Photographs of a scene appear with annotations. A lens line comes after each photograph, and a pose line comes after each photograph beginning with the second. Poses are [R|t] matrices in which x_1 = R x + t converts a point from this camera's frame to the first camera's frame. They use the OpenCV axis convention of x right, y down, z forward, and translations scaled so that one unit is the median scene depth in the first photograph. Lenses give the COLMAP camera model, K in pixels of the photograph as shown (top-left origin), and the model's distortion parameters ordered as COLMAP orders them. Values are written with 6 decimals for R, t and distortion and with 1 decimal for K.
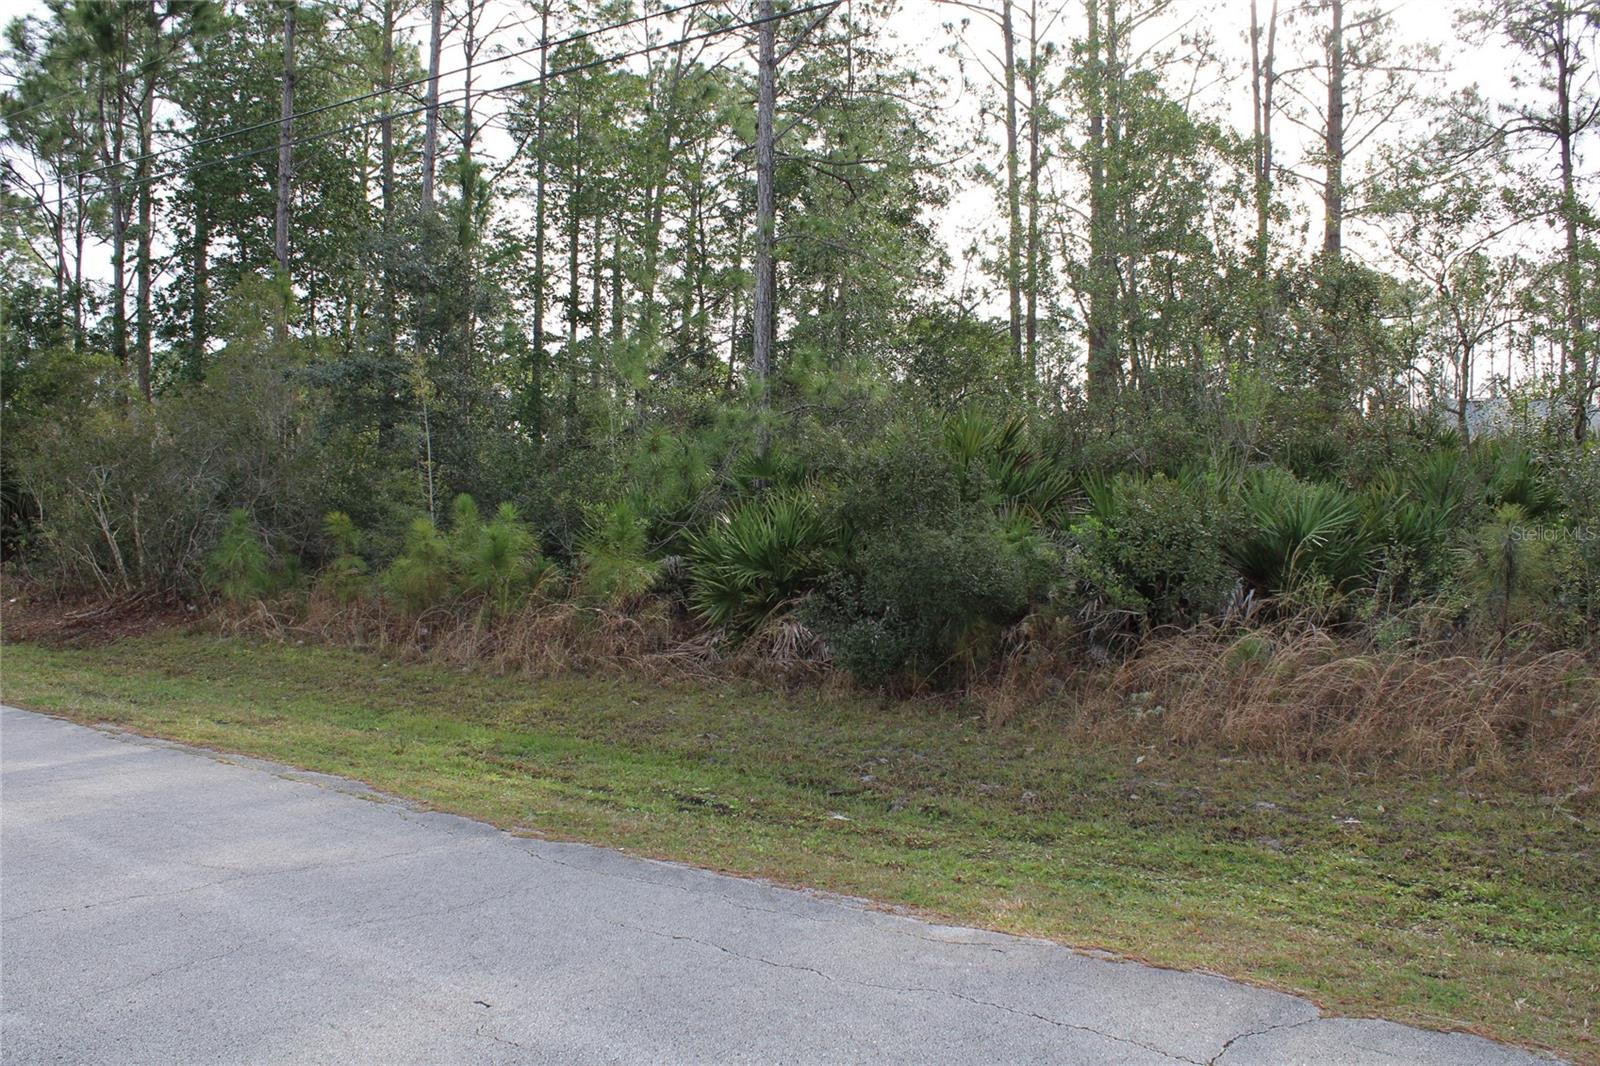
lens RADIAL K [[1404.7, 0, 808.3], [0, 1404.7, 529.9], [0, 0, 1]] dist [-0.142003, 0.129587]
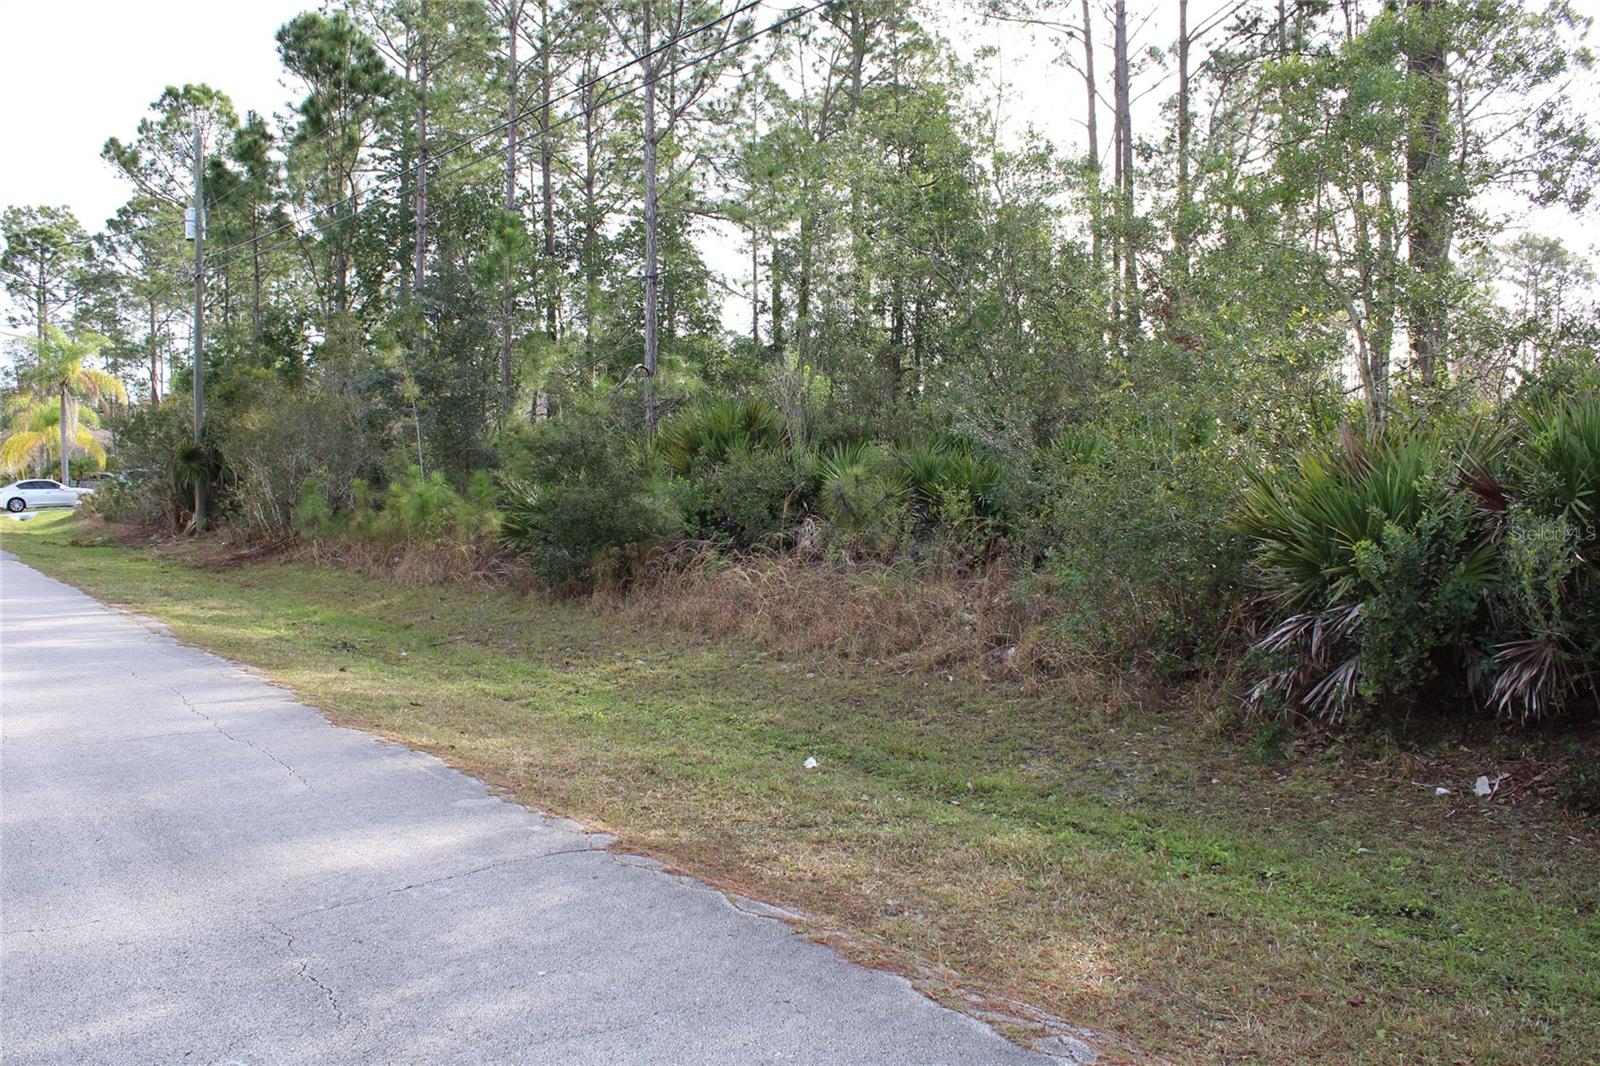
lens RADIAL K [[1333.8, 0, 800.0], [0, 1333.8, 533.0], [0, 0, 1]] dist [-0.160081, 0.142084]
pose [[0.970102, 0.003340, -0.242674, 0.566184], [0.003322, 0.999629, 0.027036, 0.010536], [0.242674, -0.027033, 0.969731, -0.282795]]
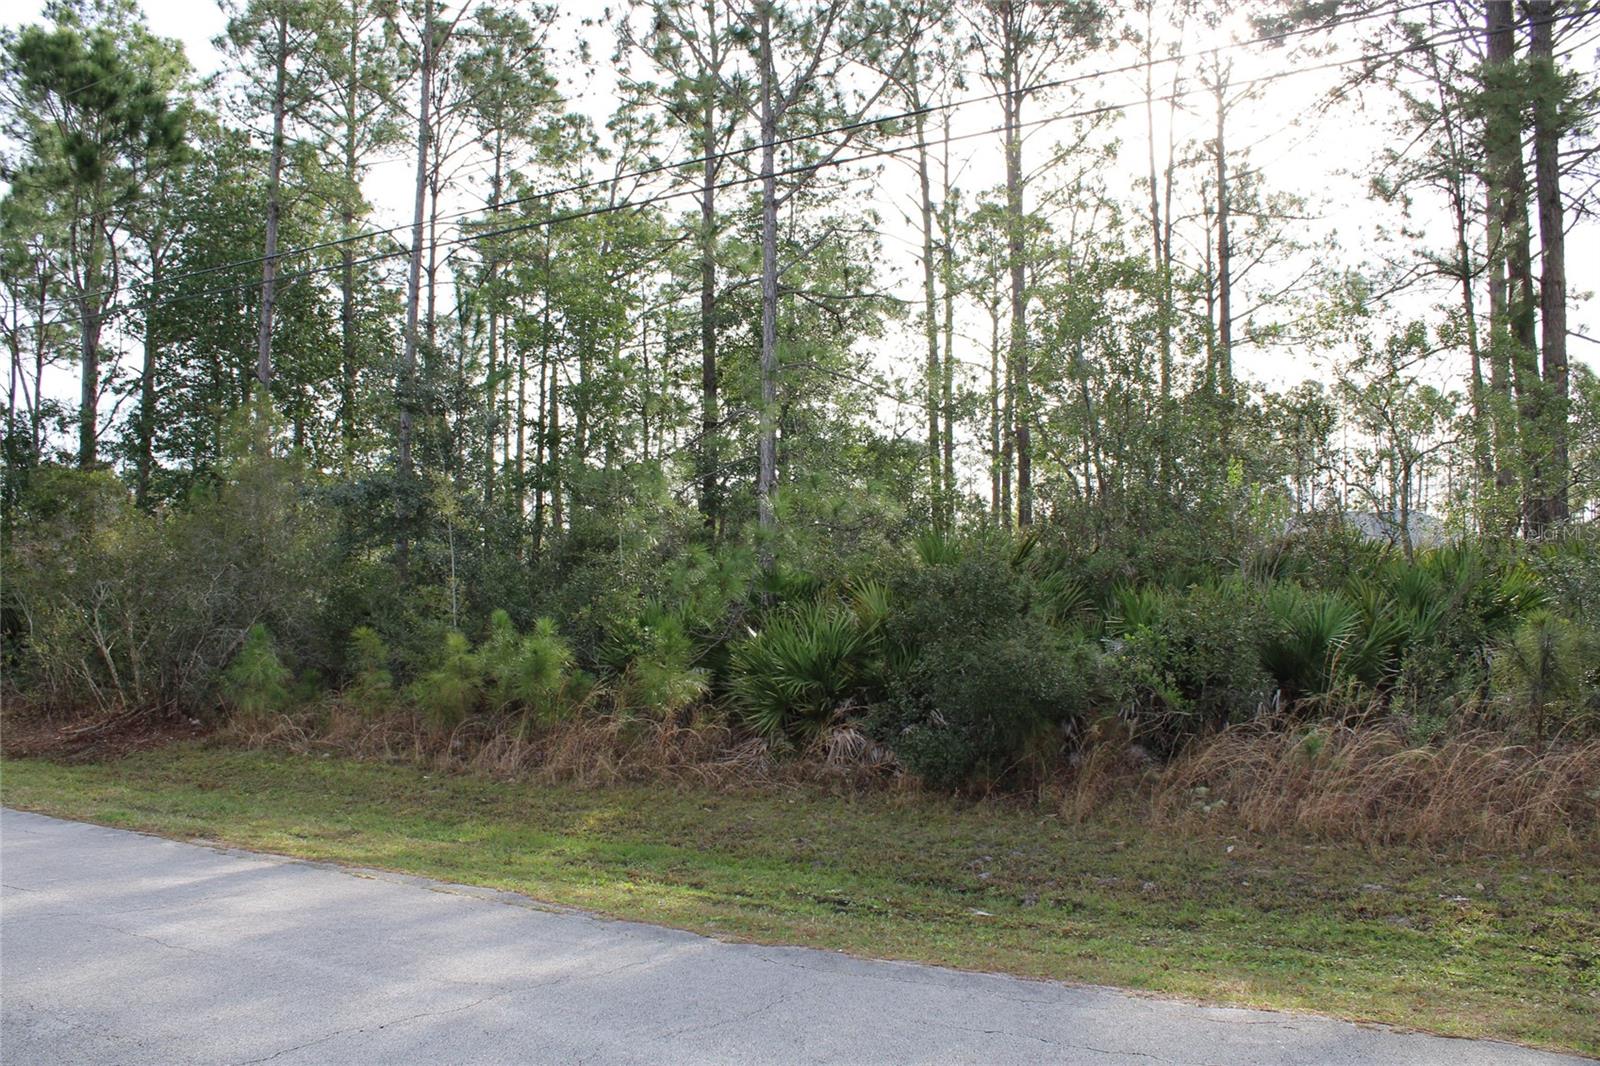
lens RADIAL K [[1333.8, 0, 800.0], [0, 1333.8, 533.0], [0, 0, 1]] dist [-0.160081, 0.142084]
pose [[0.996358, -0.003955, 0.085182, -0.126552], [0.010758, 0.996772, -0.079555, -0.002195], [-0.084593, 0.080182, 0.993184, 0.000398]]
